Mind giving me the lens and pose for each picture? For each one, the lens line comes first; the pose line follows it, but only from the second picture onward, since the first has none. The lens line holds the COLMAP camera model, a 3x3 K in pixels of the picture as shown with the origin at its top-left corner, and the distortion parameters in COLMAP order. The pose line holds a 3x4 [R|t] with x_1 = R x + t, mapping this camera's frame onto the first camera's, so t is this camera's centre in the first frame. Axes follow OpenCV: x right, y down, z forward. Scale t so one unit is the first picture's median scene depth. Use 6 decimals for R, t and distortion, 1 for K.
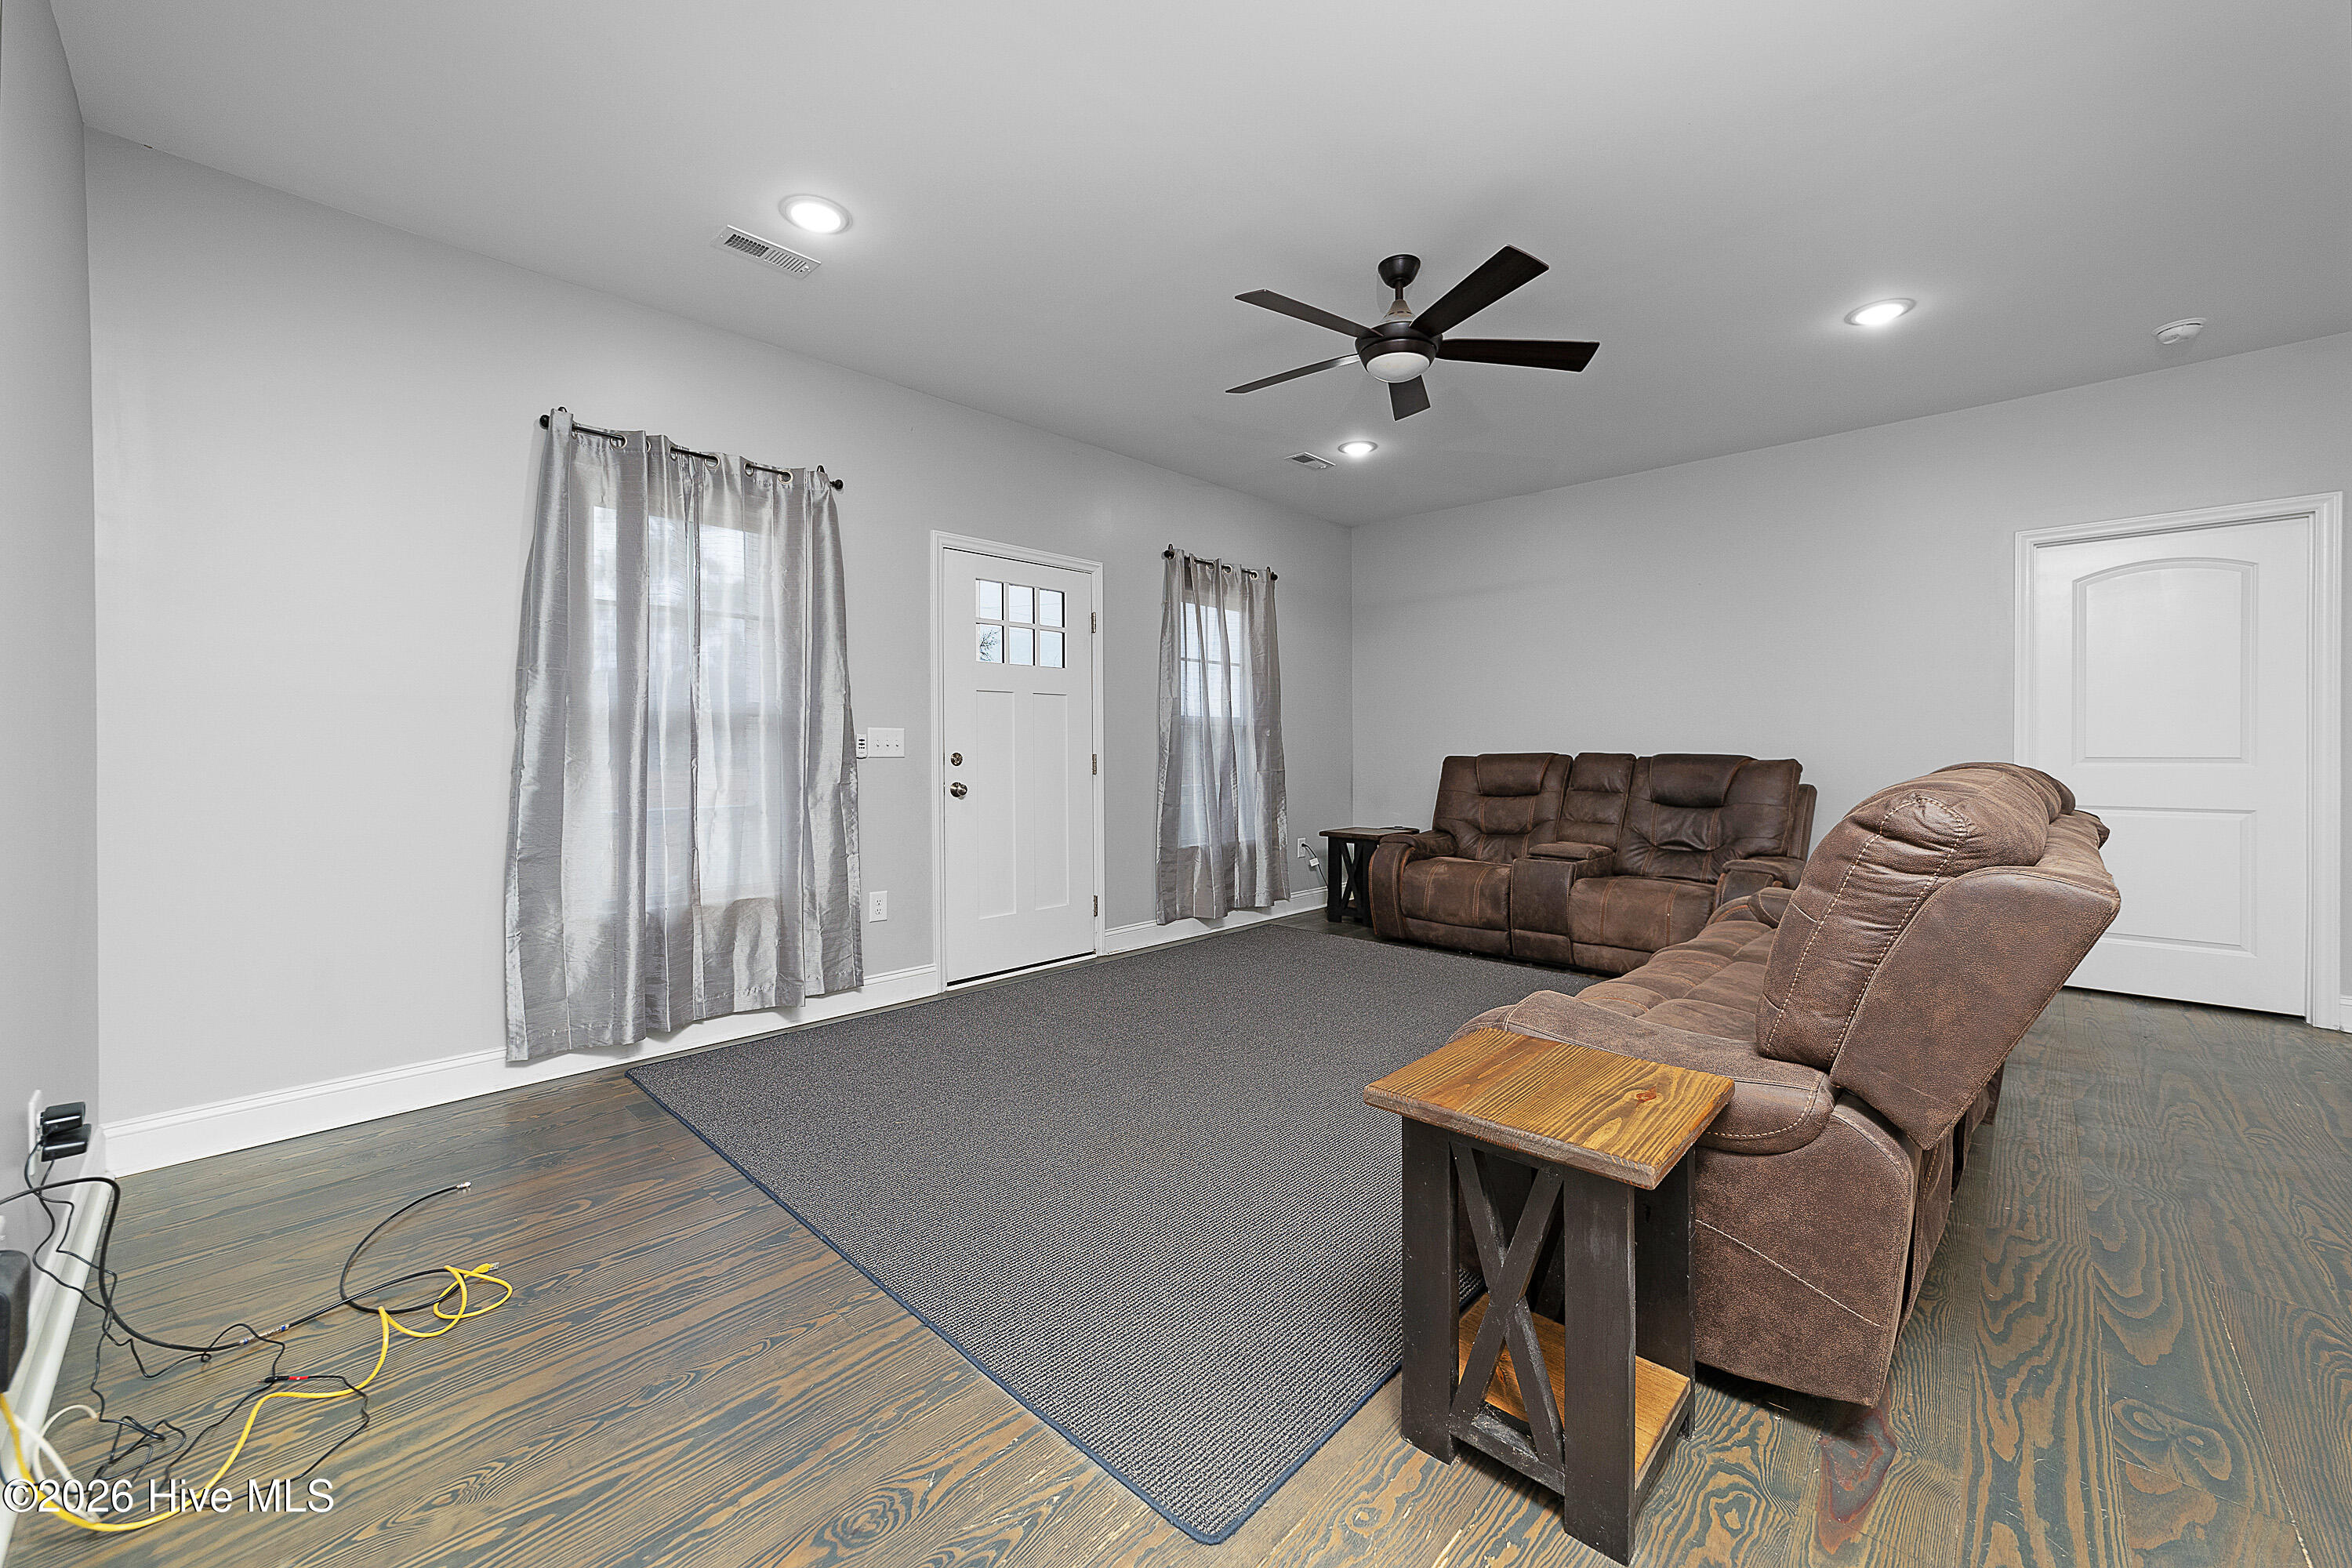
lens RADIAL K [[905.9, 0, 1175.9], [0, 905.9, 753.4], [0, 0, 1]] dist [0.000063, 0.000033]
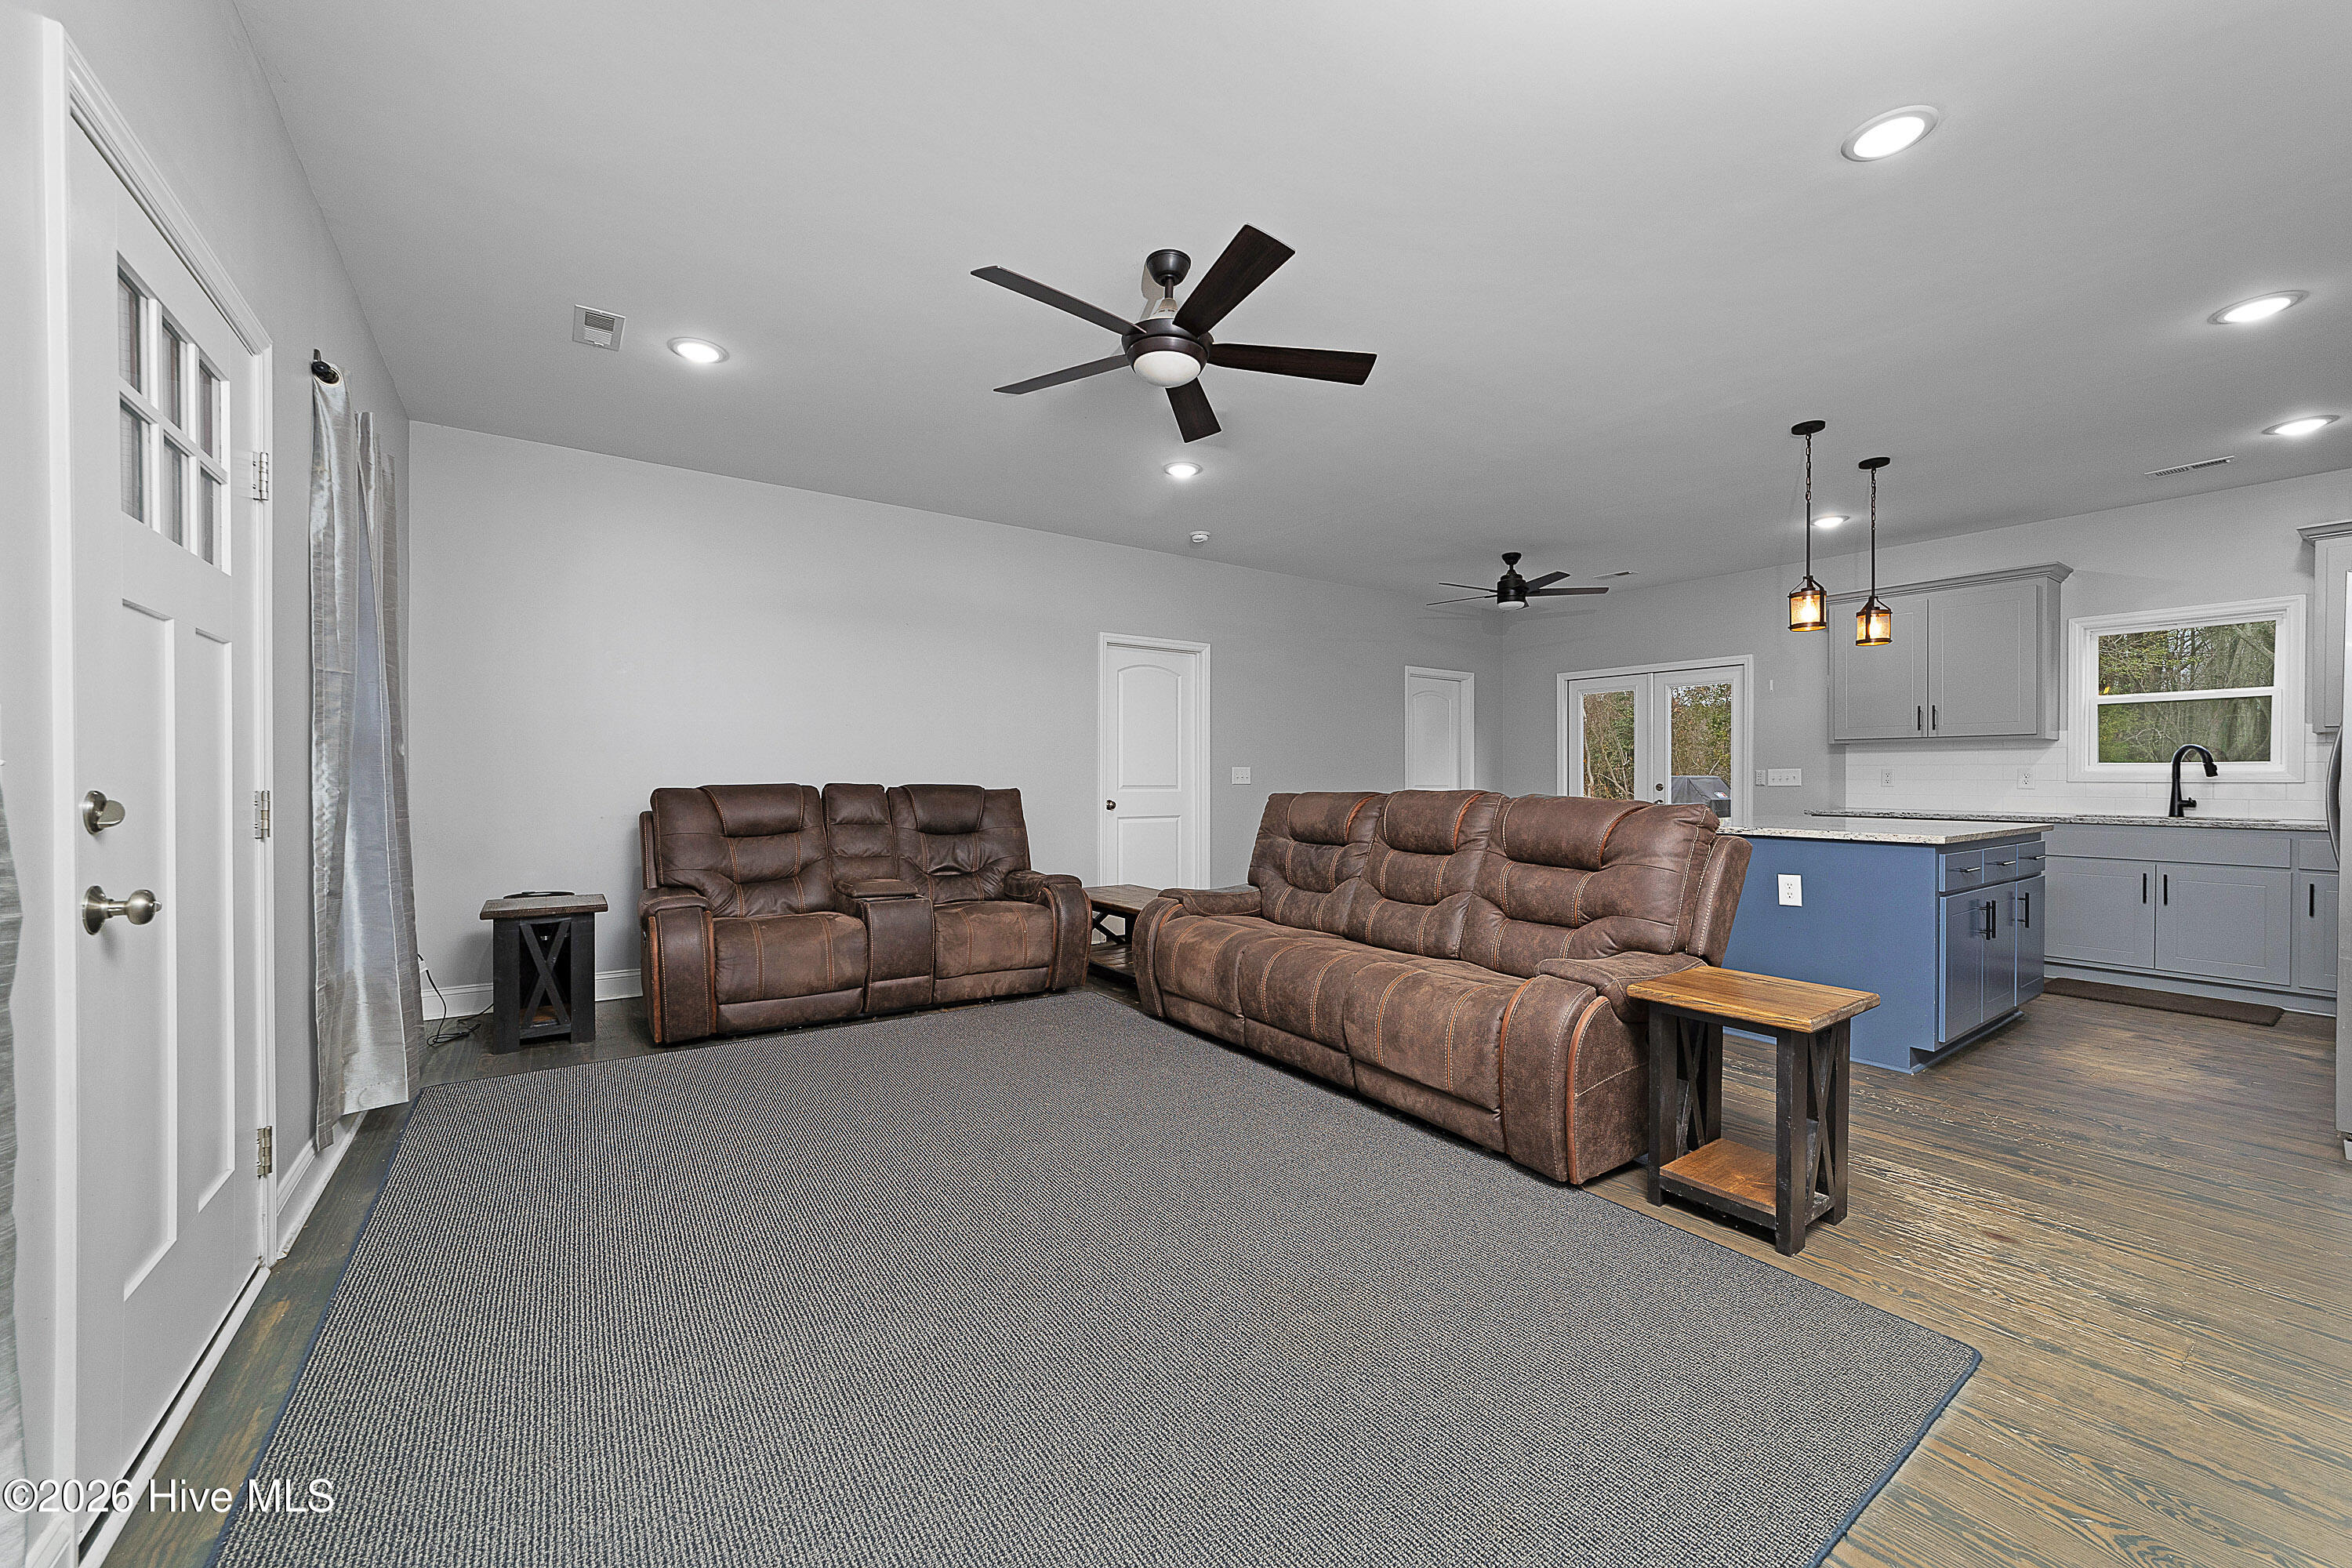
lens RADIAL K [[897.2, 0, 1176.0], [0, 897.2, 784.0], [0, 0, 1]] dist [0.001521, 0.000382]
pose [[0.208151, -0.002482, 0.978093, -0.405516], [0.005290, 0.999985, 0.001411, -0.000288], [-0.978082, 0.004880, 0.208161, 0.497942]]
